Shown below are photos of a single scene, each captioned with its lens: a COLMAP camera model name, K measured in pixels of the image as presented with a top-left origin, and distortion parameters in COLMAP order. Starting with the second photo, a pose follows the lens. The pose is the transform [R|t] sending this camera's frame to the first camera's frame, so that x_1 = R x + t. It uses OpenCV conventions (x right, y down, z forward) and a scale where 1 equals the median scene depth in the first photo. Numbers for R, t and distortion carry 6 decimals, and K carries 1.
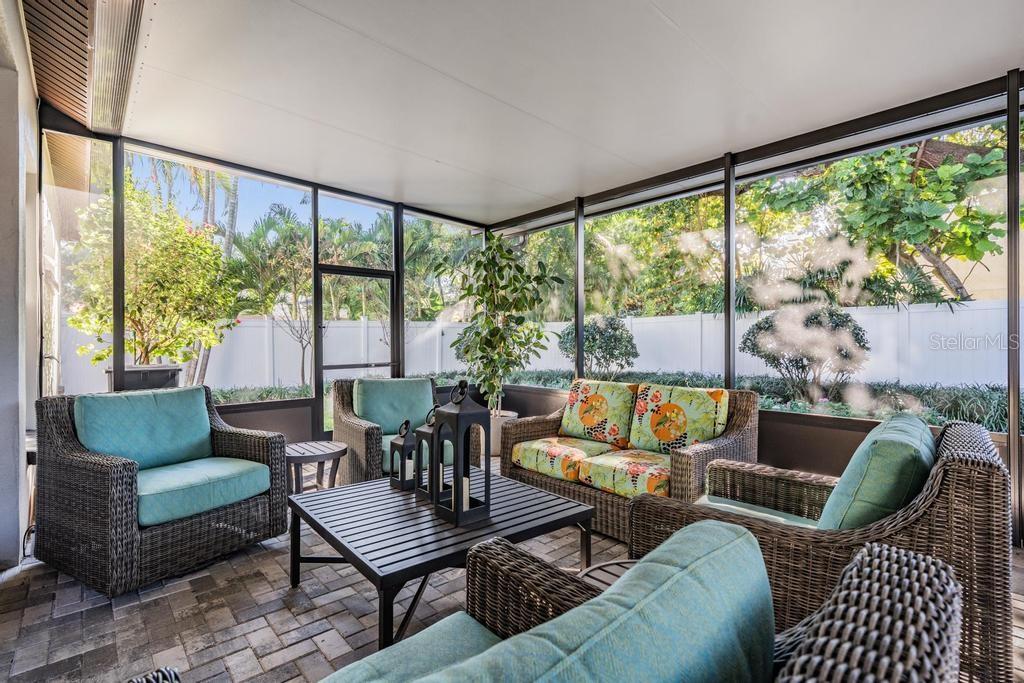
lens RADIAL K [[498.3, 0, 512.0], [0, 498.3, 341.5], [0, 0, 1]] dist [0.000426, 0.000091]
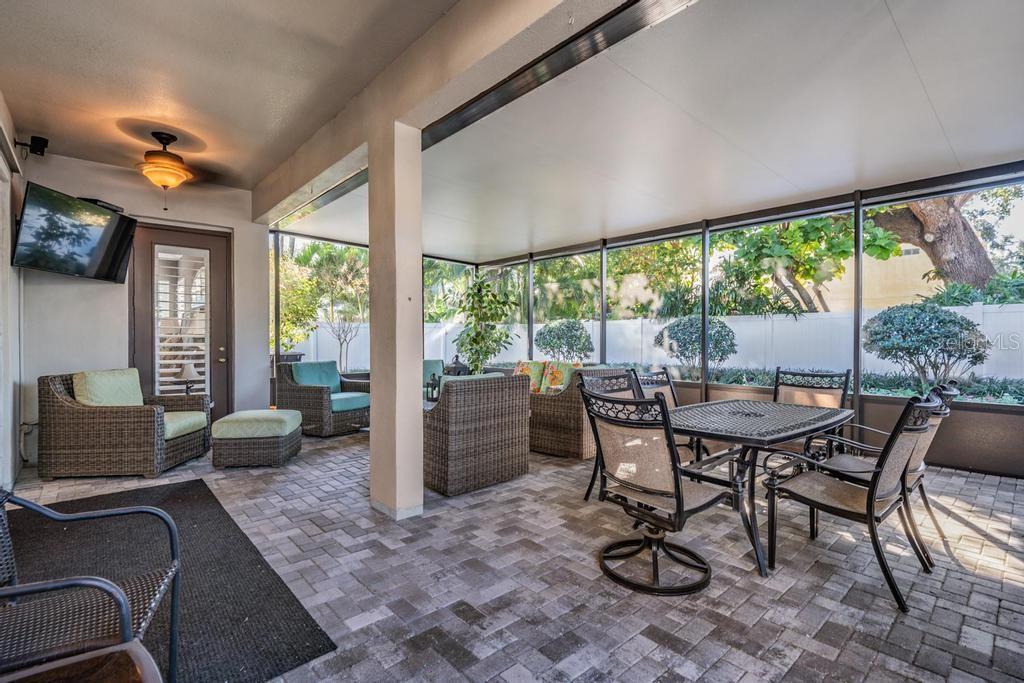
lens RADIAL K [[498.3, 0, 512.0], [0, 498.3, 341.5], [0, 0, 1]] dist [0.000426, 0.000091]
pose [[0.999992, 0.002809, -0.002910, 0.080977], [-0.002796, 0.999986, 0.004432, -0.001730], [0.002922, -0.004424, 0.999986, -0.665392]]
